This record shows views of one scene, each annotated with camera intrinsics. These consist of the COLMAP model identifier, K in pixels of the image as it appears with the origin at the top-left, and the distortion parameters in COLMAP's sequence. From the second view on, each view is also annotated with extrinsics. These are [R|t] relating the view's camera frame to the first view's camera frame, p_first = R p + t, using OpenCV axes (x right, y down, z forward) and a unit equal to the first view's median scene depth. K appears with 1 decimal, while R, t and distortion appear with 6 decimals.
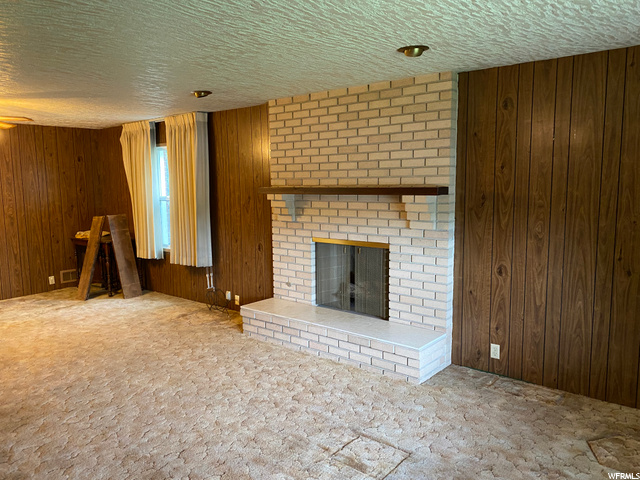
lens RADIAL K [[491.9, 0, 320.0], [0, 491.9, 240.0], [0, 0, 1]] dist [0.003992, 0.004922]
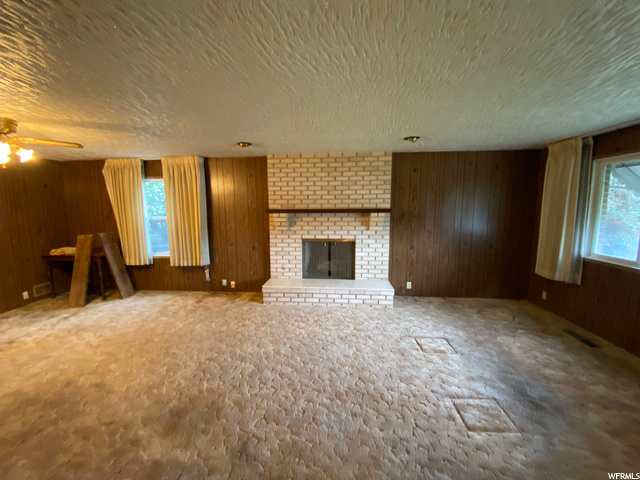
lens RADIAL K [[259.2, 0, 320.0], [0, 259.2, 240.0], [0, 0, 1]] dist [0.024026, -0.022964]
pose [[0.822280, -0.067135, 0.565109, -0.490515], [0.065214, 0.997592, 0.023621, -0.018978], [-0.565334, 0.017430, 0.824678, 0.234422]]
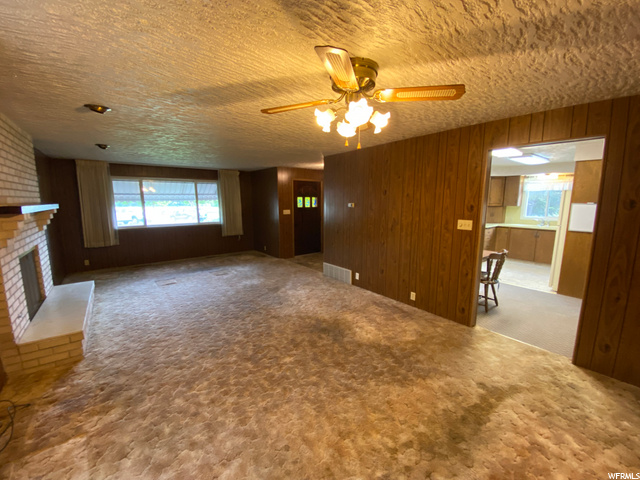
lens RADIAL K [[259.2, 0, 320.0], [0, 259.2, 240.0], [0, 0, 1]] dist [0.024026, -0.022964]
pose [[-0.978039, -0.023844, 0.207052, -0.751014], [0.032309, 0.964080, 0.263638, -0.157614], [-0.205901, 0.264538, -0.942138, 1.403716]]
